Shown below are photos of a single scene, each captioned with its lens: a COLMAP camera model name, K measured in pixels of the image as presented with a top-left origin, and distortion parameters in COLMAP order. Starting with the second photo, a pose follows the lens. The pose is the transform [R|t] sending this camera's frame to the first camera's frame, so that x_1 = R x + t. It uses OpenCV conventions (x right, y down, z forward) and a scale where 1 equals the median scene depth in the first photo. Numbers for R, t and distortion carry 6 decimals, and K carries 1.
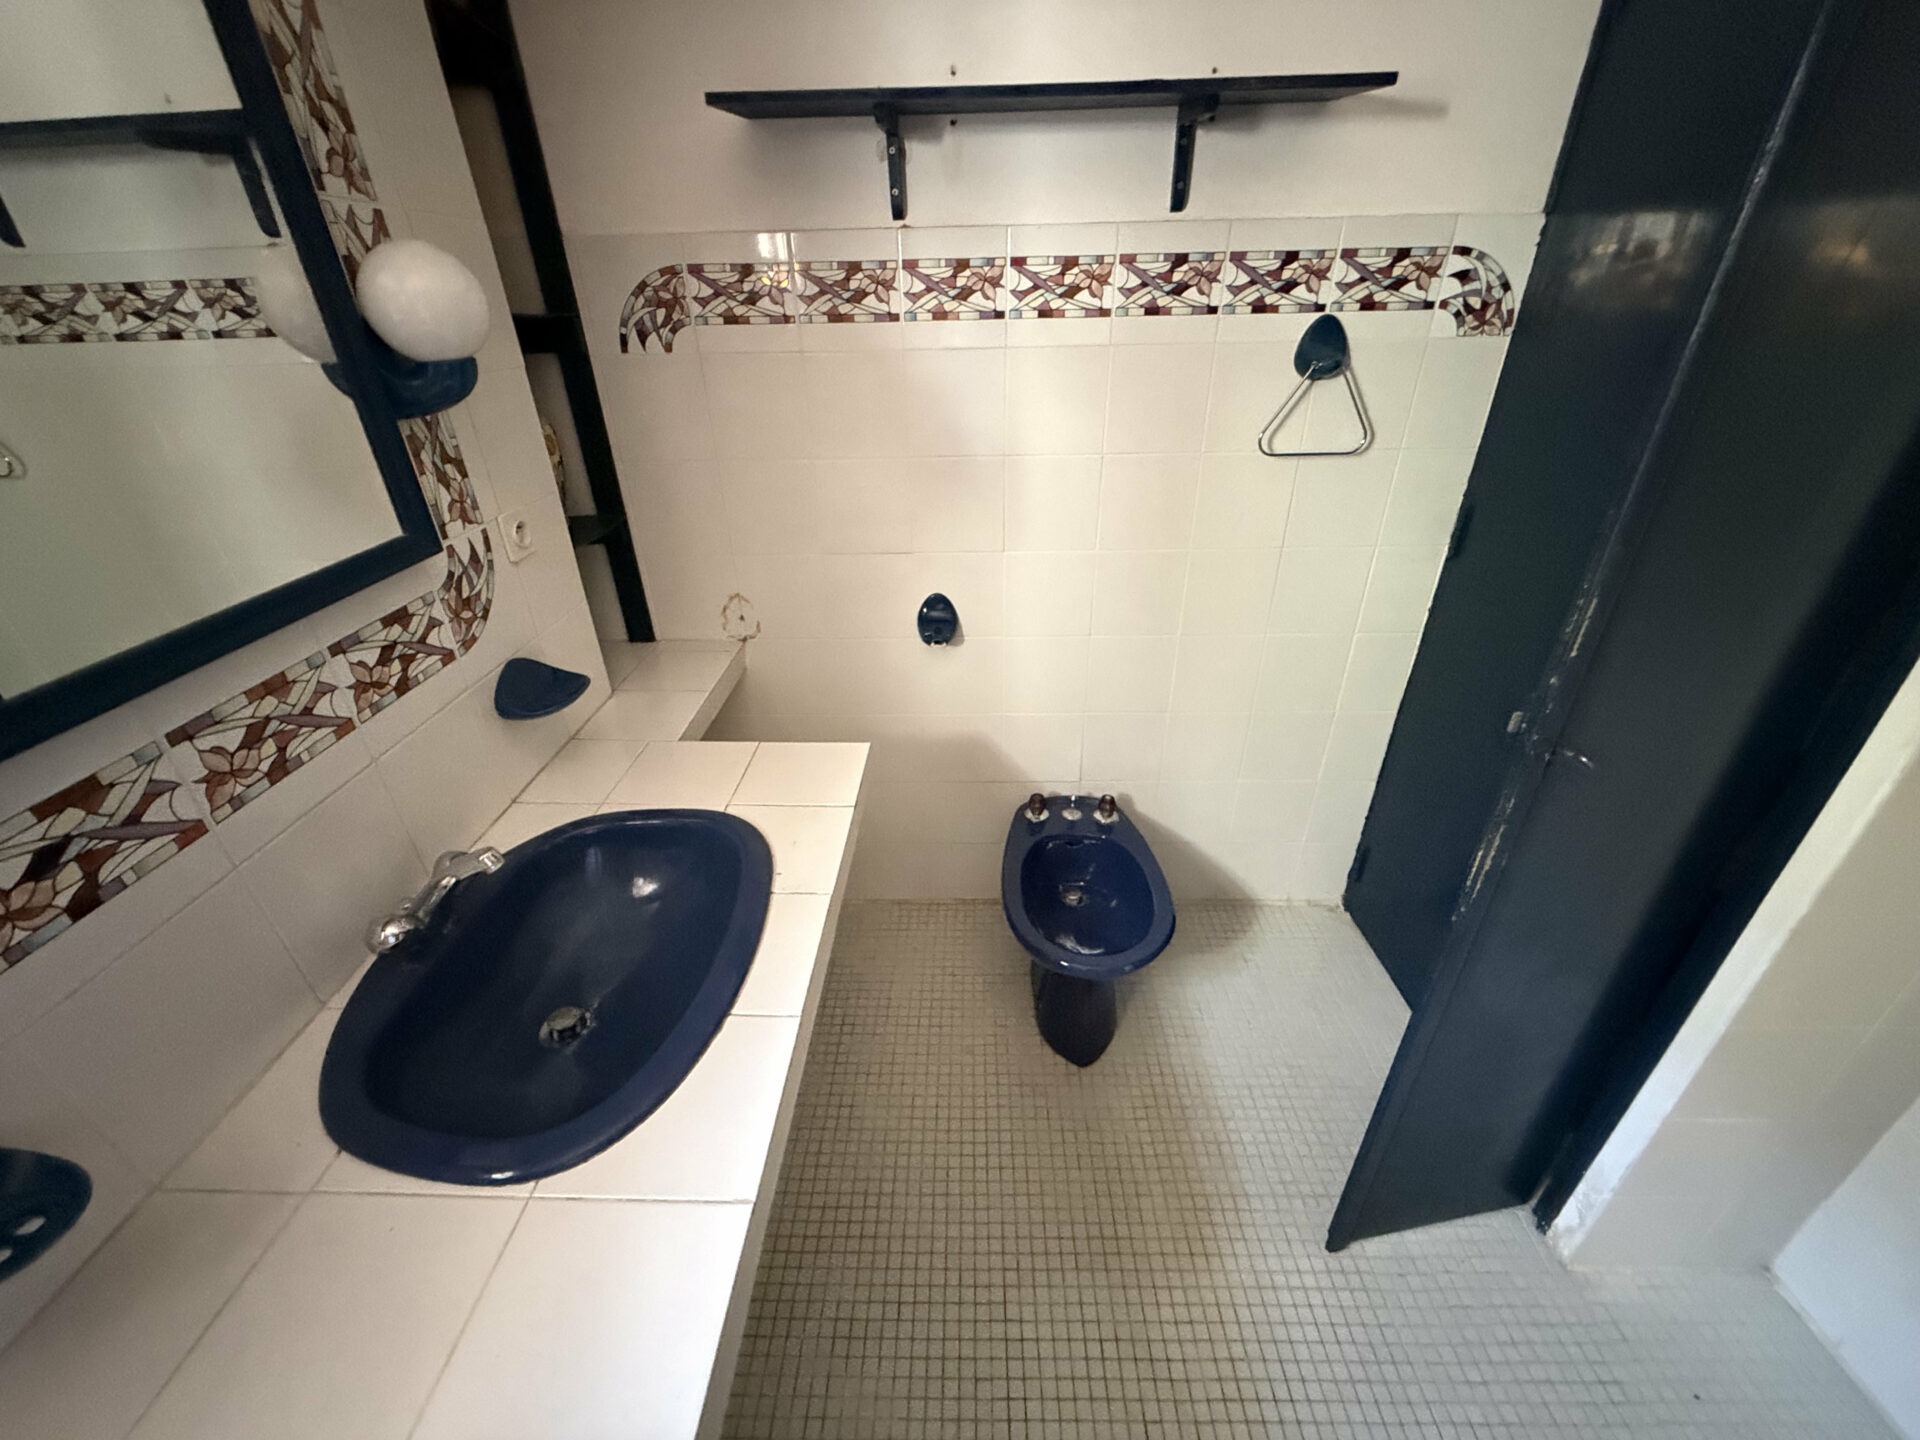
lens RADIAL K [[763.9, 0, 958.7], [0, 763.9, 721.9], [0, 0, 1]] dist [0.000810, -0.000423]
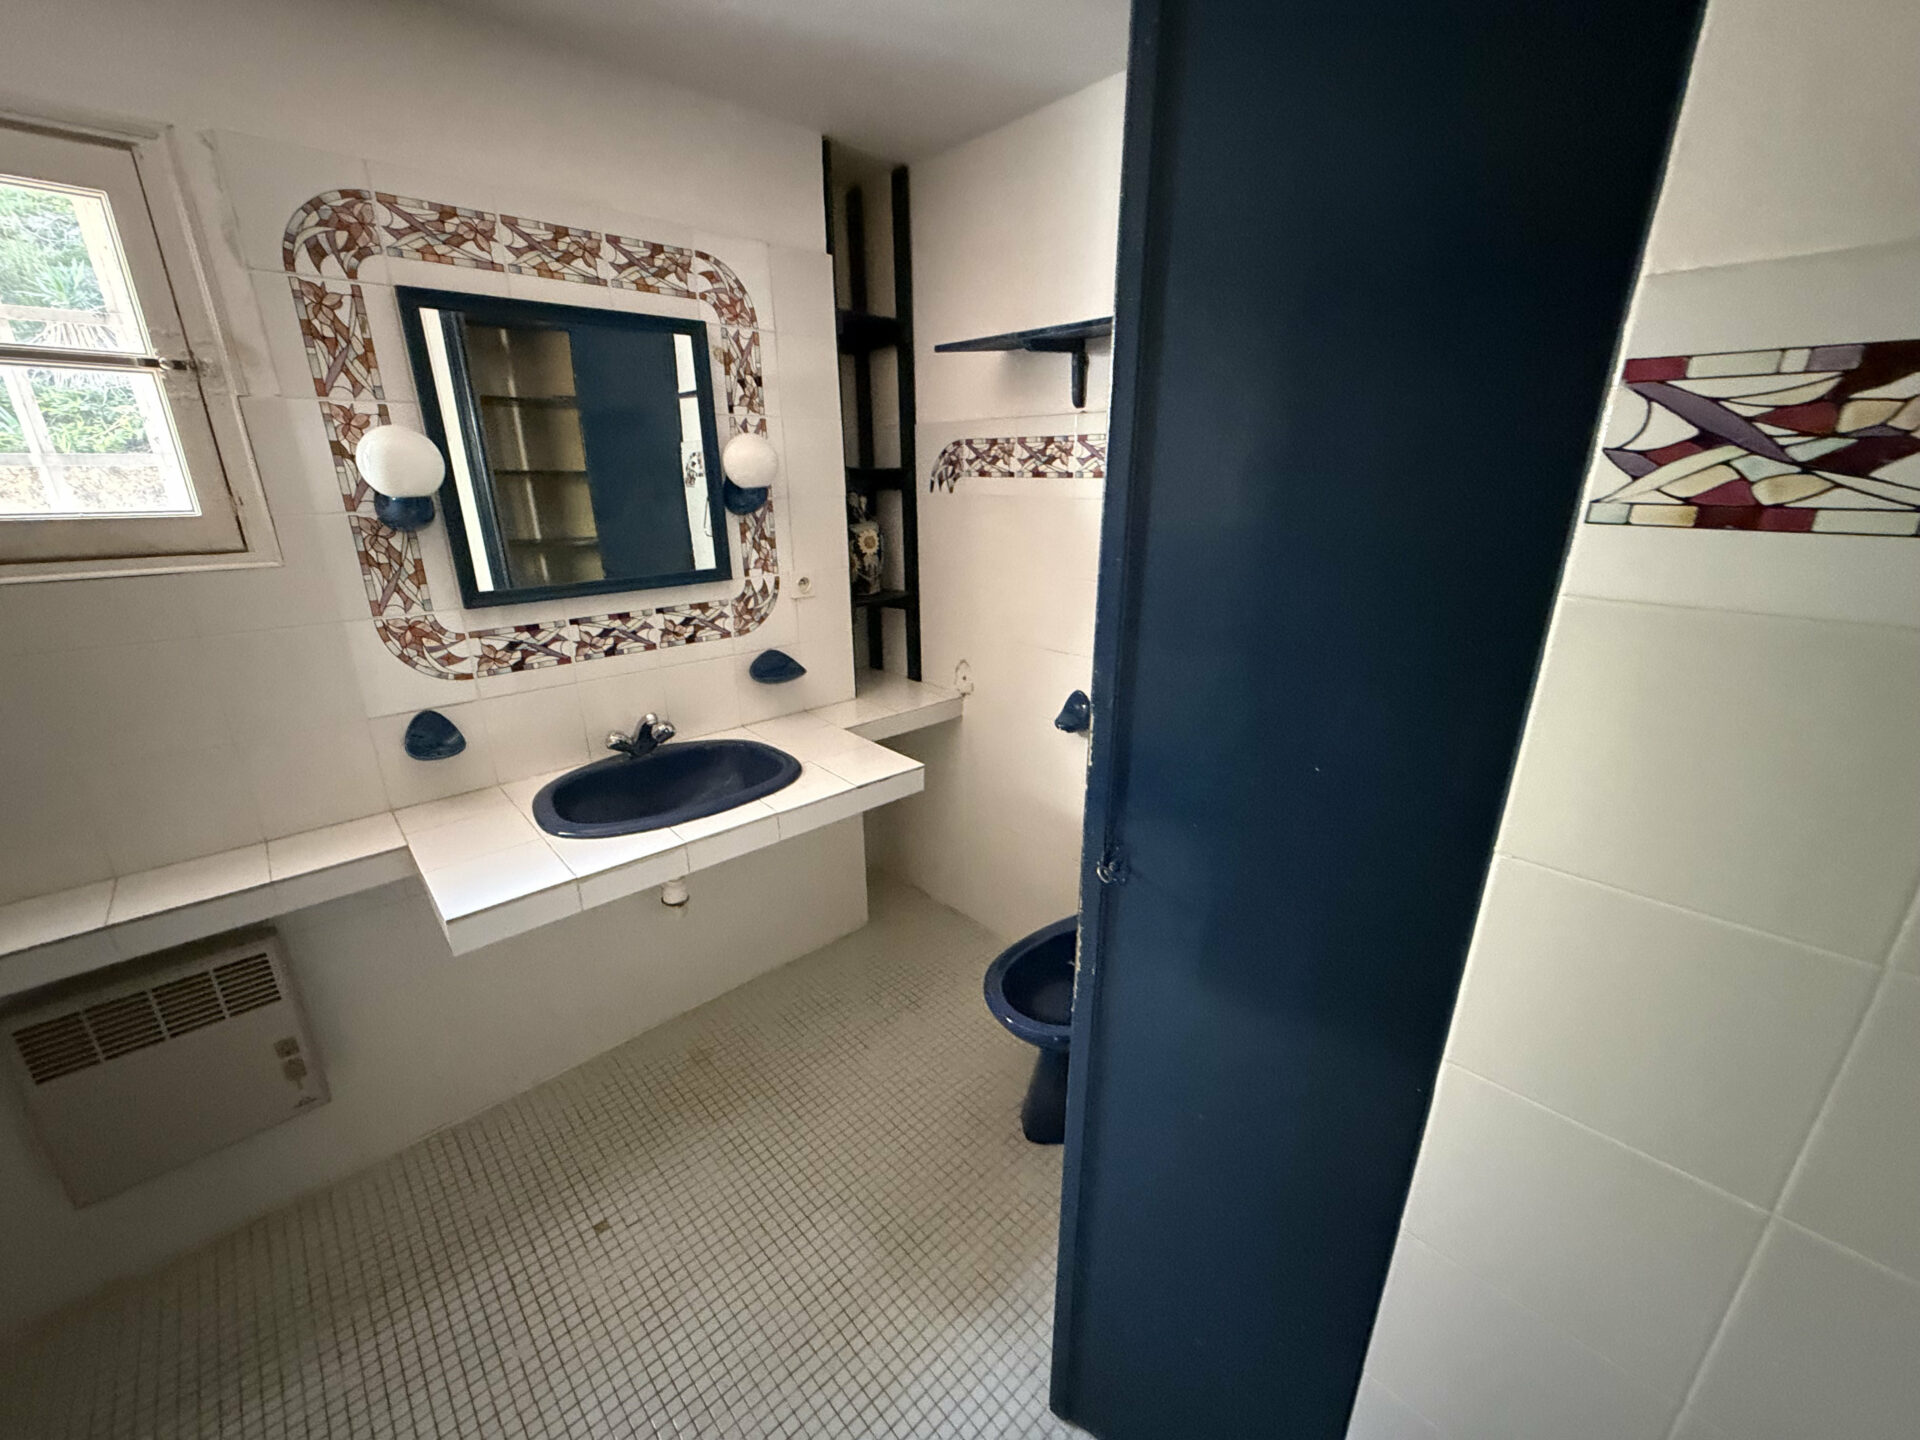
lens RADIAL K [[763.9, 0, 953.6], [0, 763.9, 721.3], [0, 0, 1]] dist [0.000810, -0.000423]
pose [[0.692121, 0.245326, -0.678810, 1.021878], [-0.356457, 0.933953, -0.025911, -0.035212], [0.627620, 0.259900, 0.733857, 0.021564]]
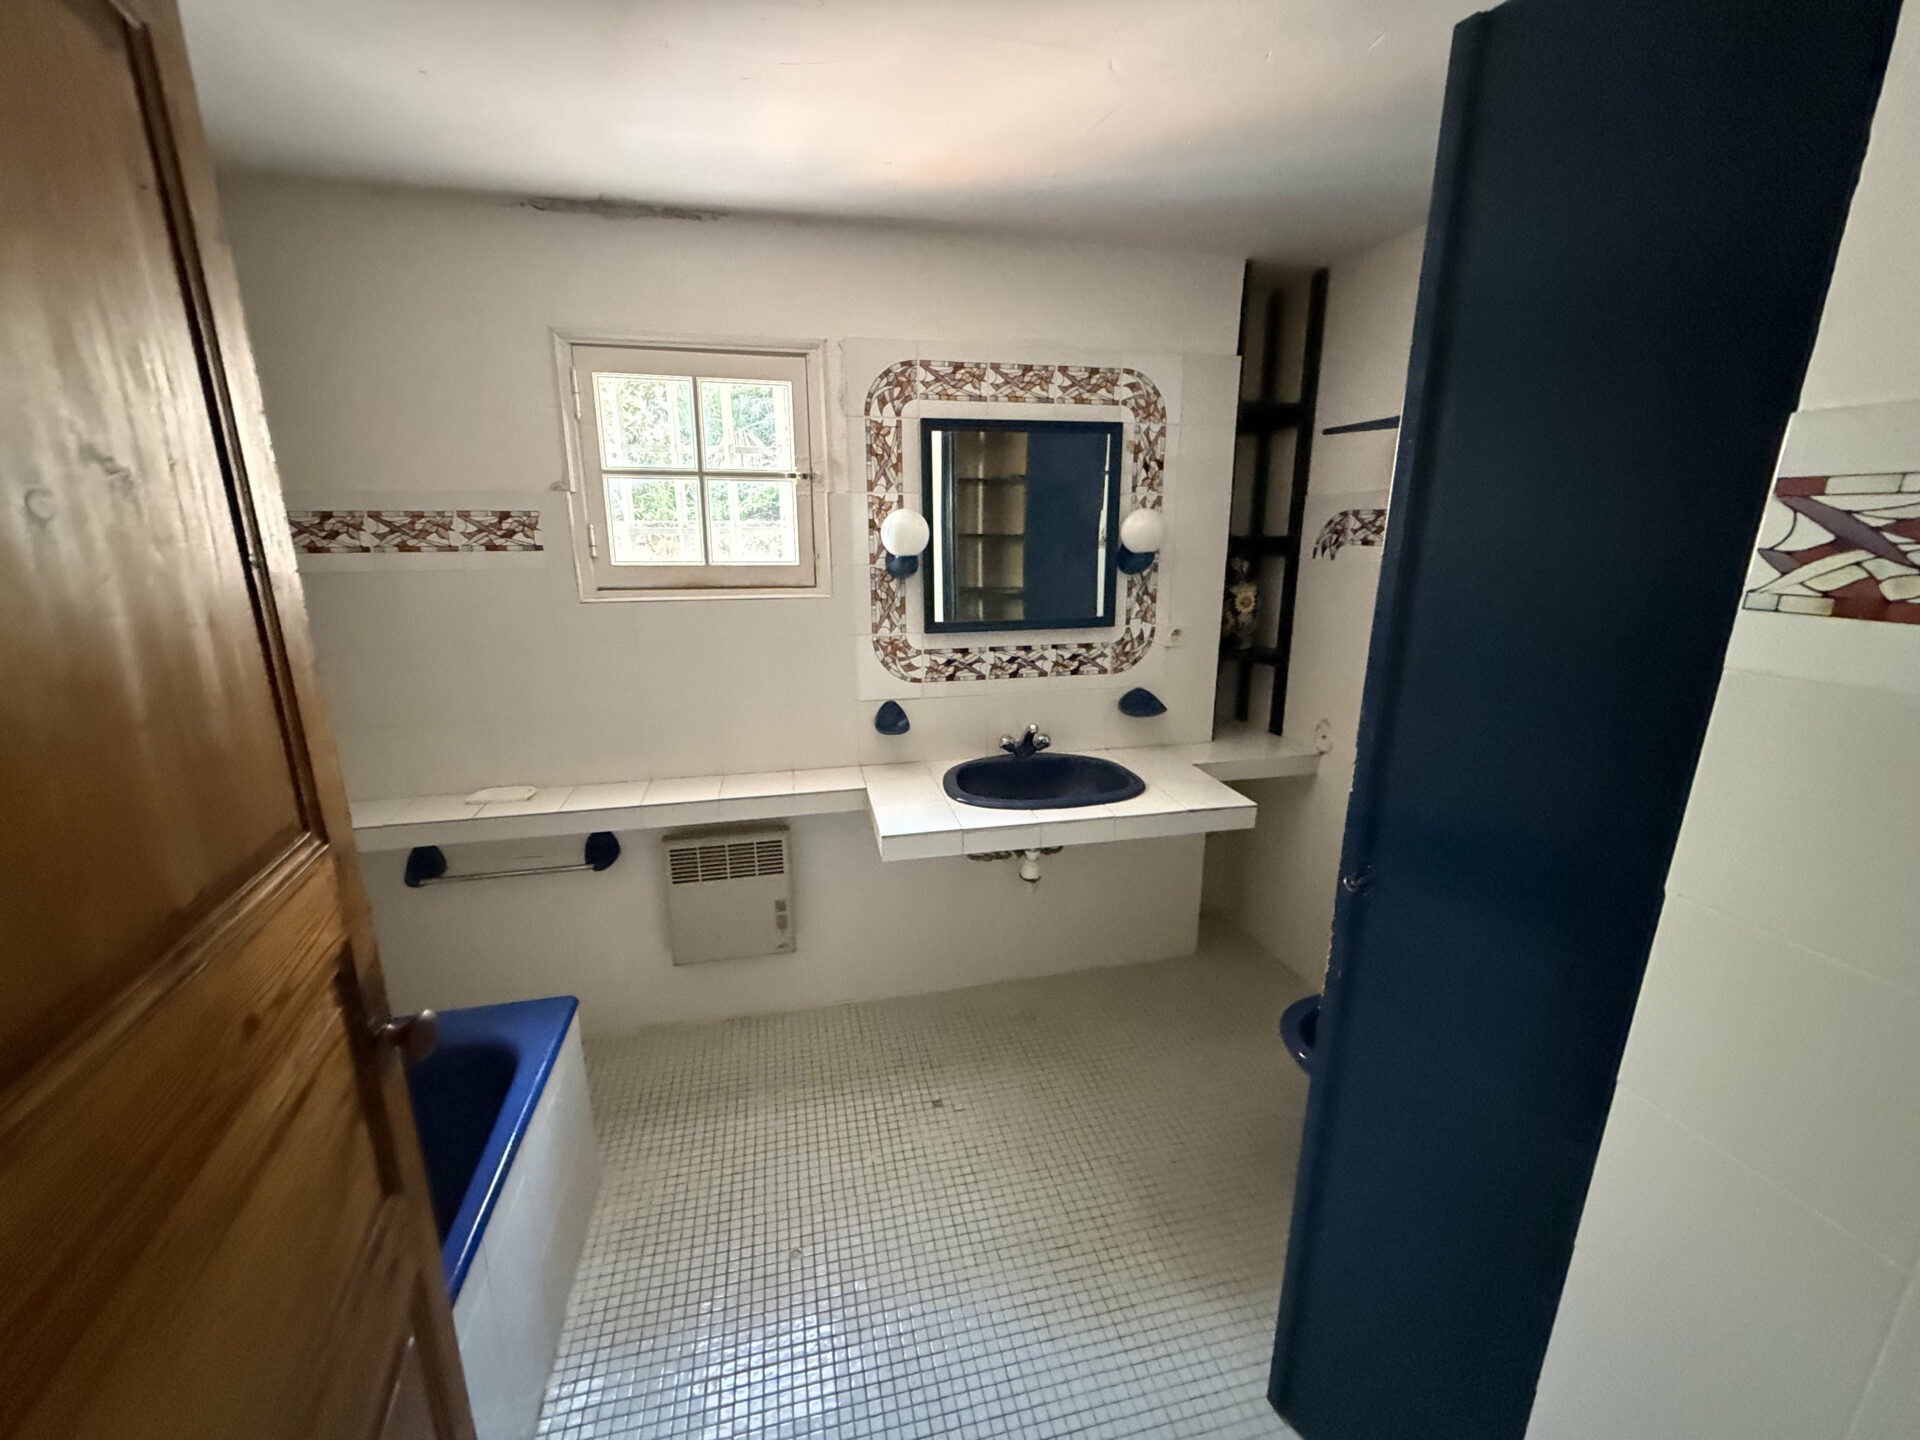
lens RADIAL K [[763.9, 0, 955.6], [0, 763.9, 721.8], [0, 0, 1]] dist [0.000810, -0.000423]
pose [[0.239277, 0.259851, -0.935534, 1.350673], [-0.469953, 0.874136, 0.122600, -0.023988], [0.849642, 0.410322, 0.331278, -0.065122]]
